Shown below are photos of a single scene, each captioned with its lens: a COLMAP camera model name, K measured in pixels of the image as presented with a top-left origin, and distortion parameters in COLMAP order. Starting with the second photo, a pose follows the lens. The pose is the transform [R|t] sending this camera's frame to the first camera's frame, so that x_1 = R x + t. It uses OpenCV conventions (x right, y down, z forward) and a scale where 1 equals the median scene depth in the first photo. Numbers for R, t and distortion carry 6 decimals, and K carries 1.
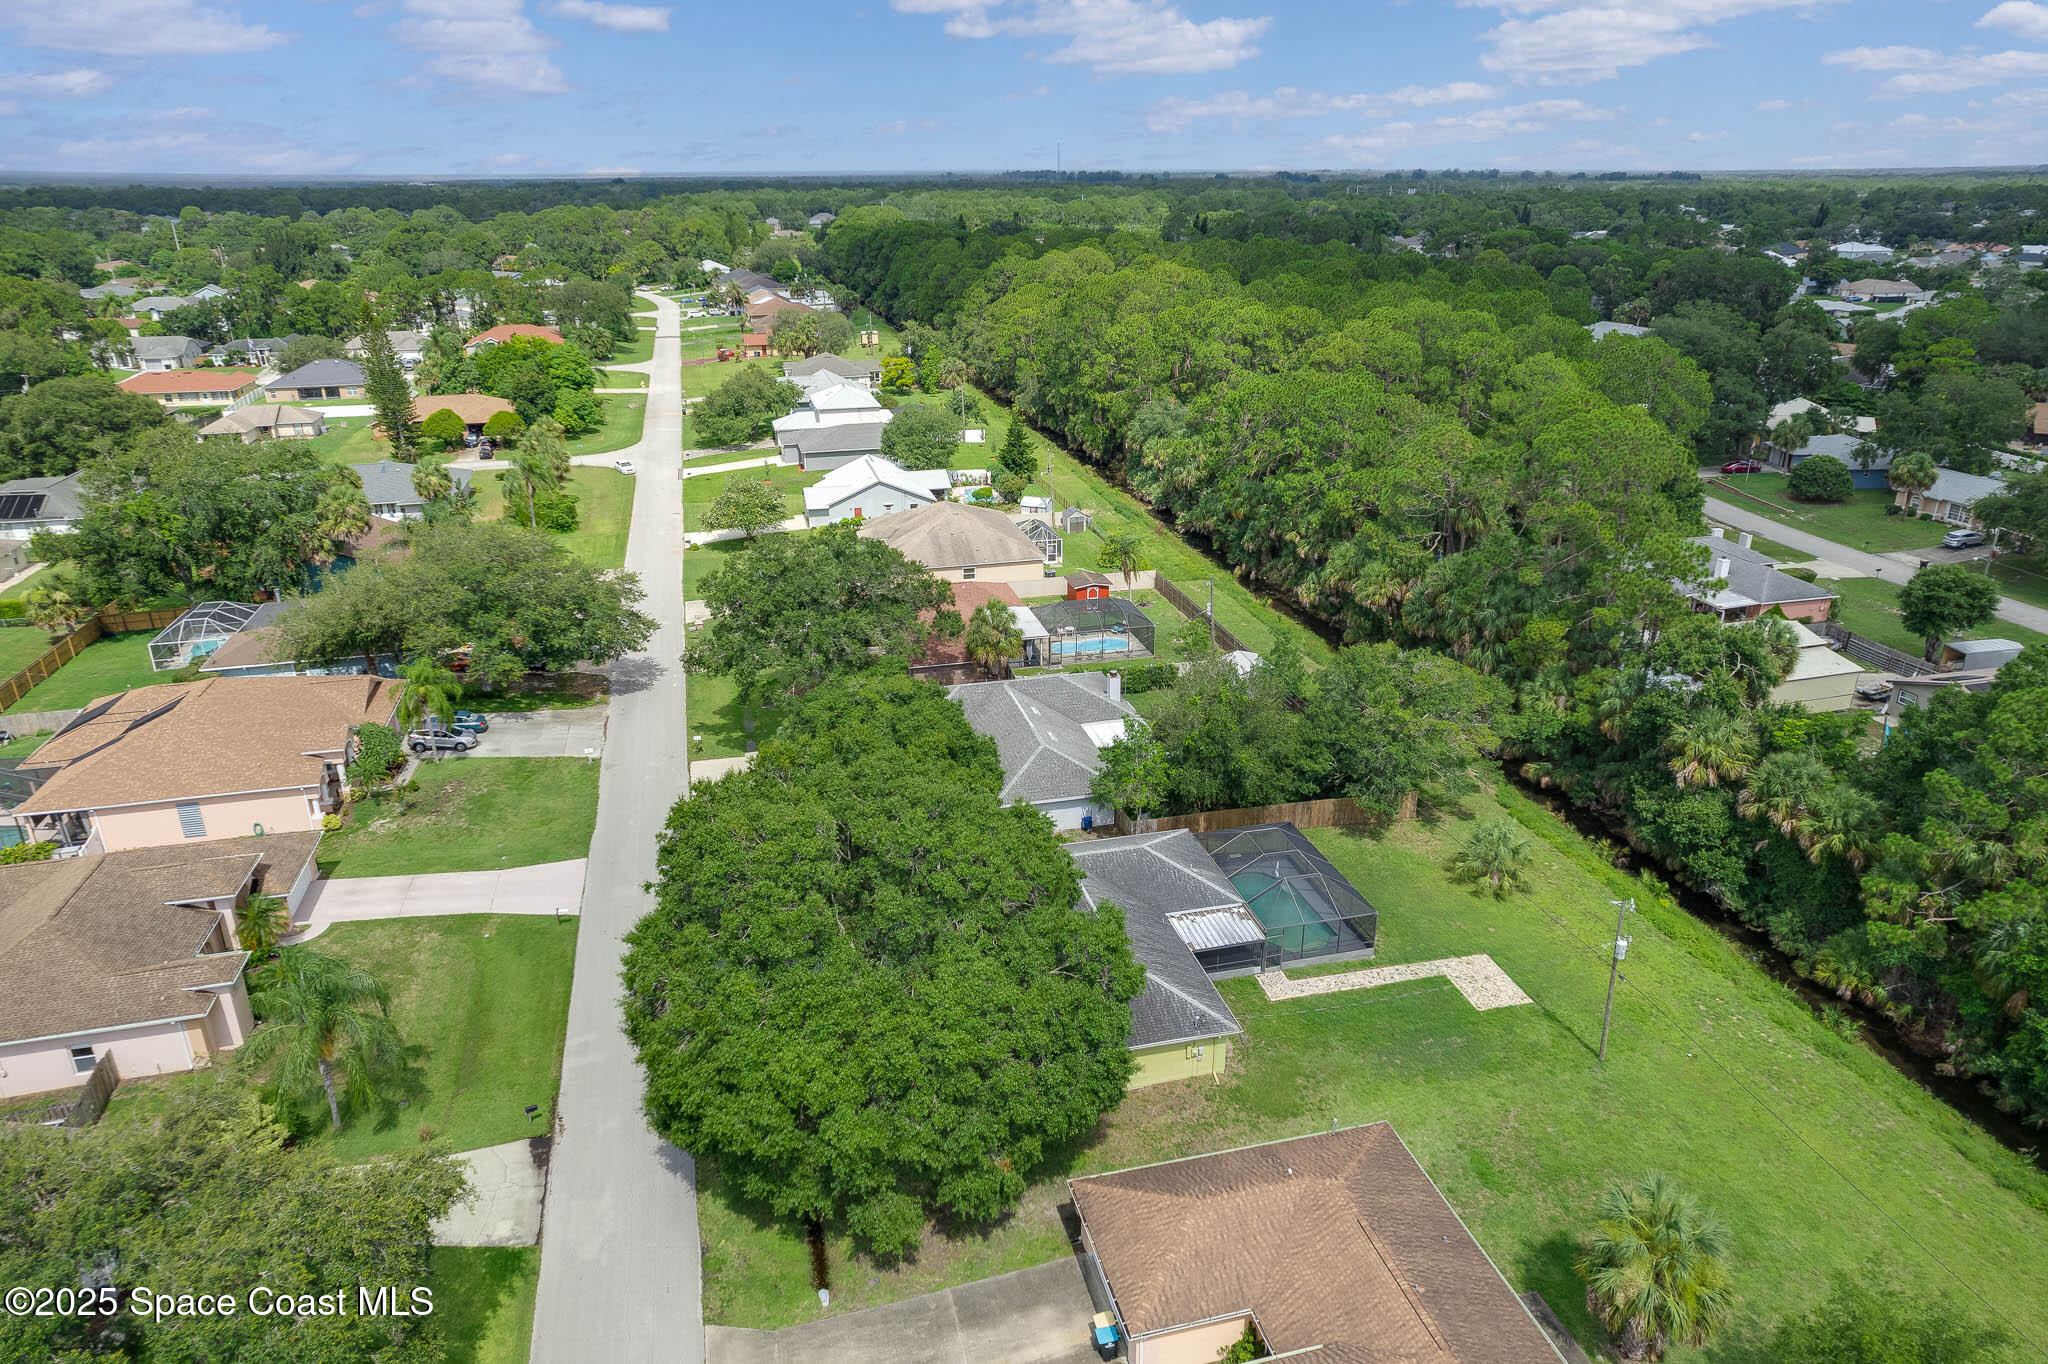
lens RADIAL K [[1309.7, 0, 1031.7], [0, 1309.7, 676.9], [0, 0, 1]] dist [-0.055593, 0.074286]
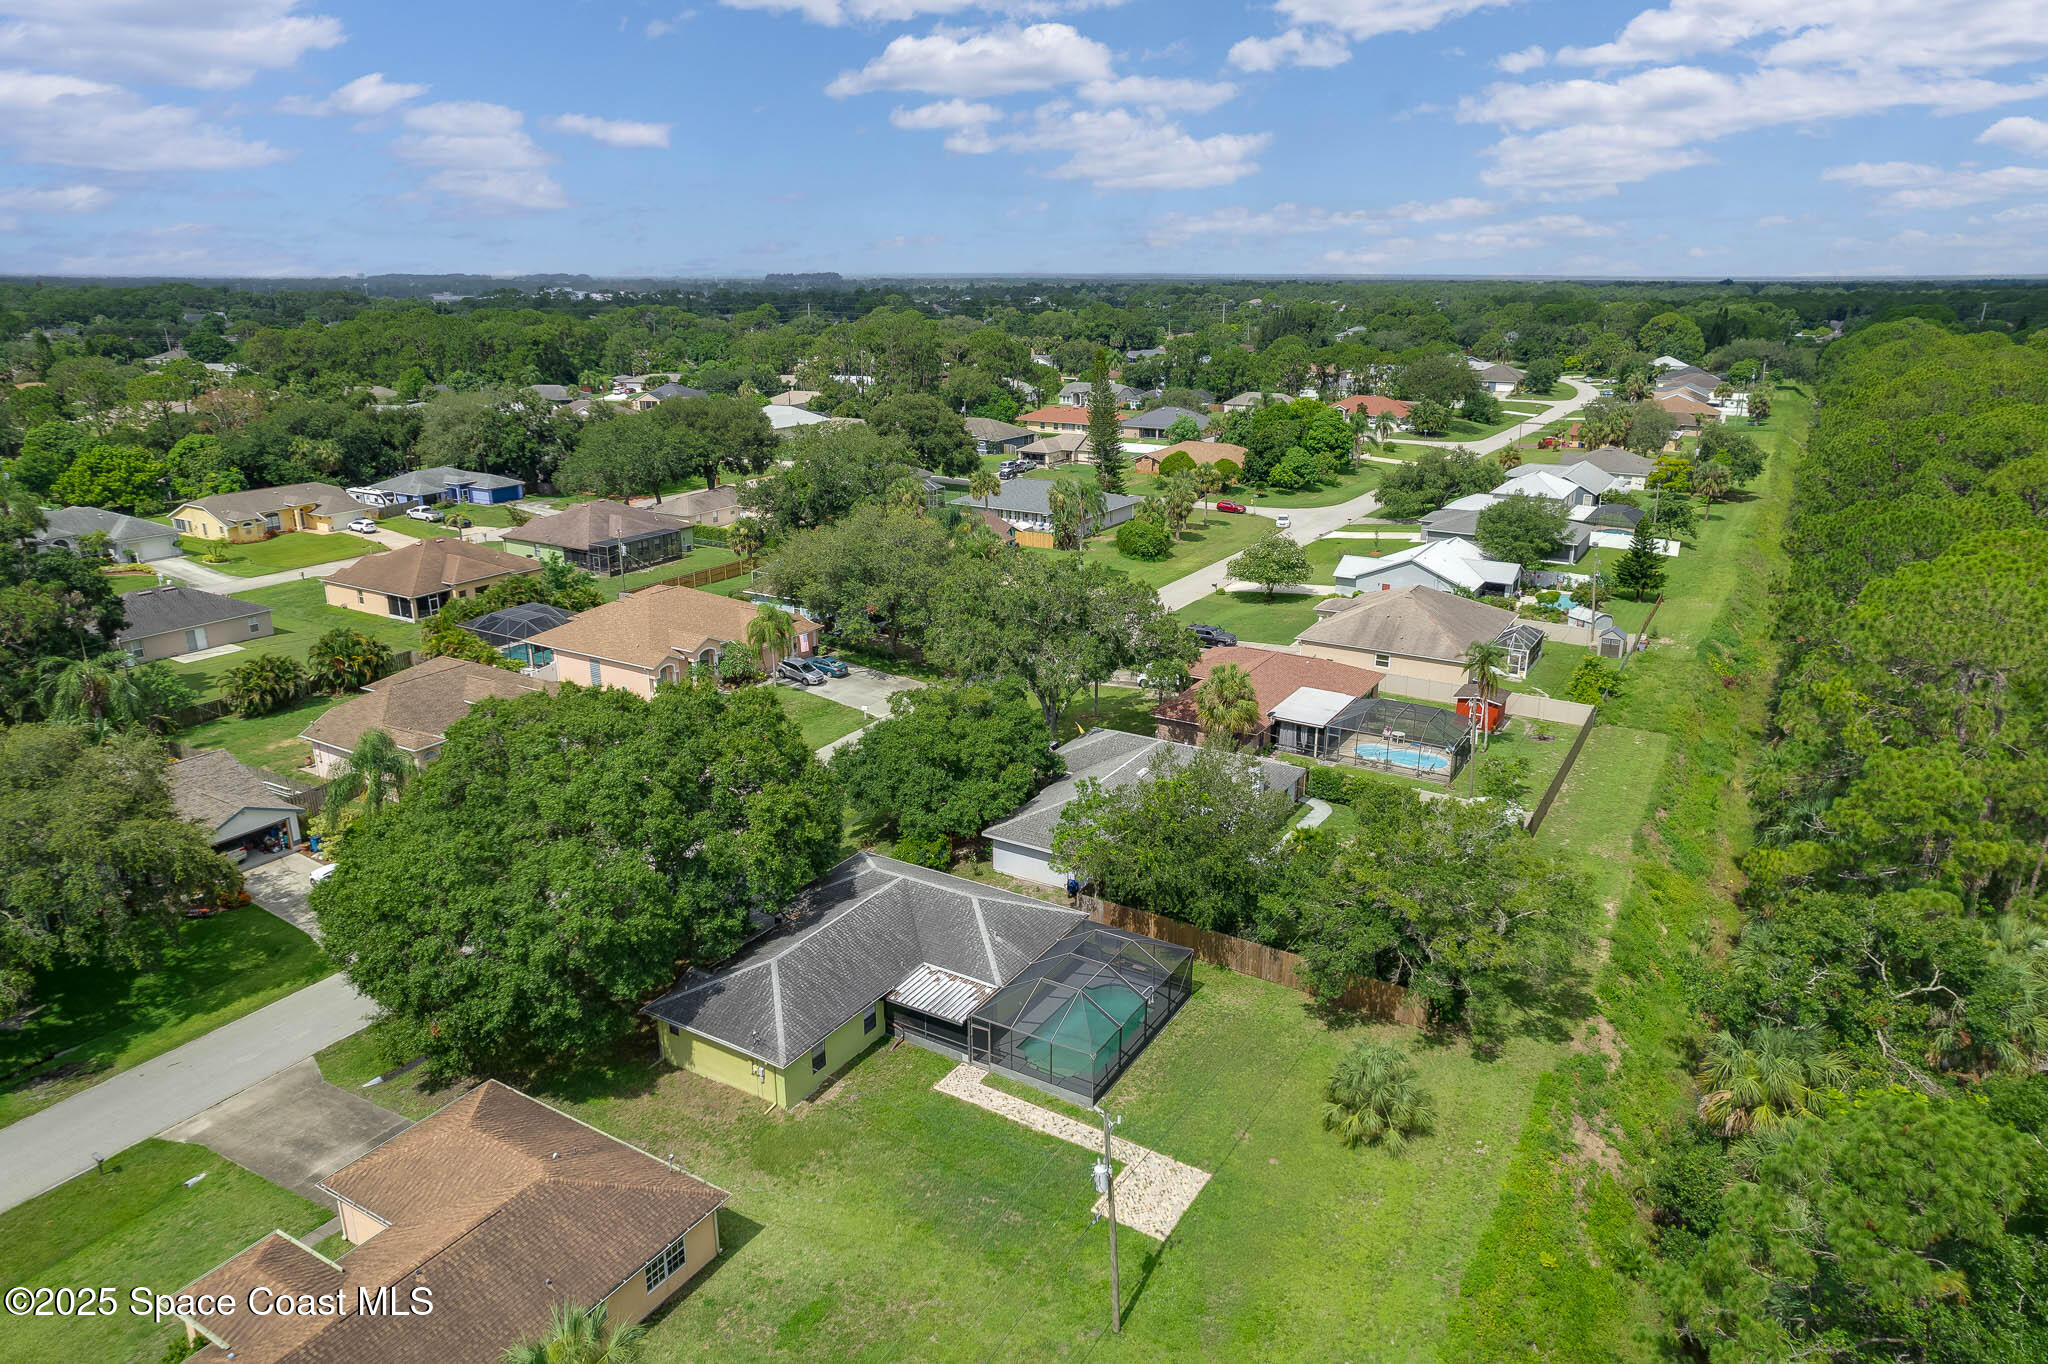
lens RADIAL K [[1299.0, 0, 1033.9], [0, 1299.0, 676.7], [0, 0, 1]] dist [-0.040548, 0.047660]
pose [[0.704864, 0.216905, -0.675366, 0.729772], [-0.262673, 0.964230, 0.035532, -0.068561], [0.658915, 0.152355, 0.736627, 0.332739]]
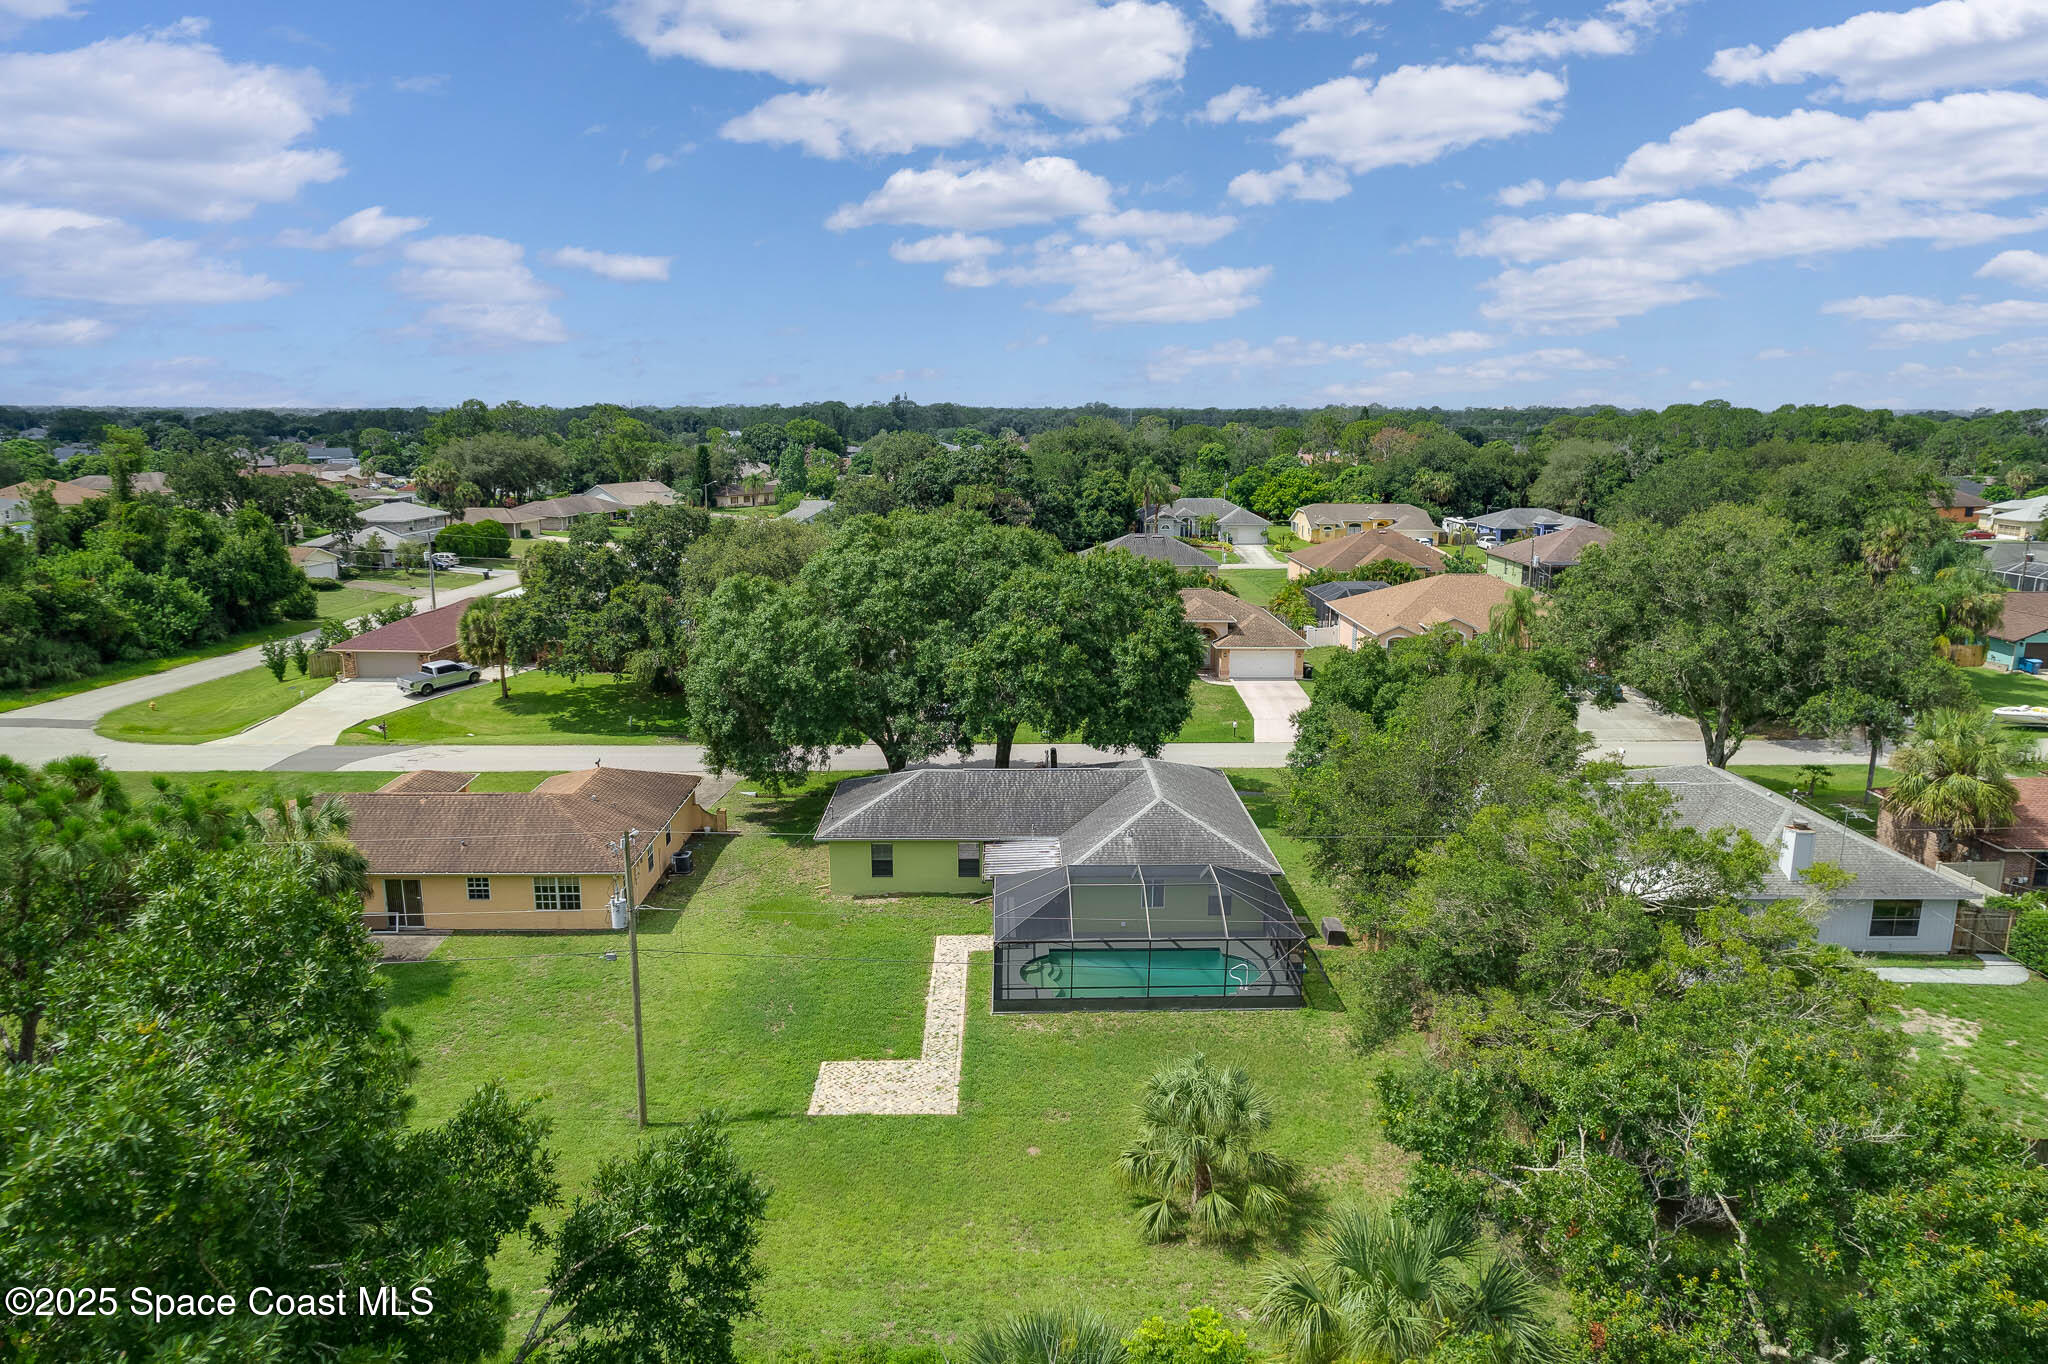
lens RADIAL K [[1309.7, 0, 1031.7], [0, 1309.7, 676.9], [0, 0, 1]] dist [-0.055593, 0.074286]
pose [[-0.224206, 0.200253, -0.953746, 0.844412], [-0.356490, 0.893979, 0.271507, -0.118875], [0.906999, 0.400874, -0.129047, 1.035374]]
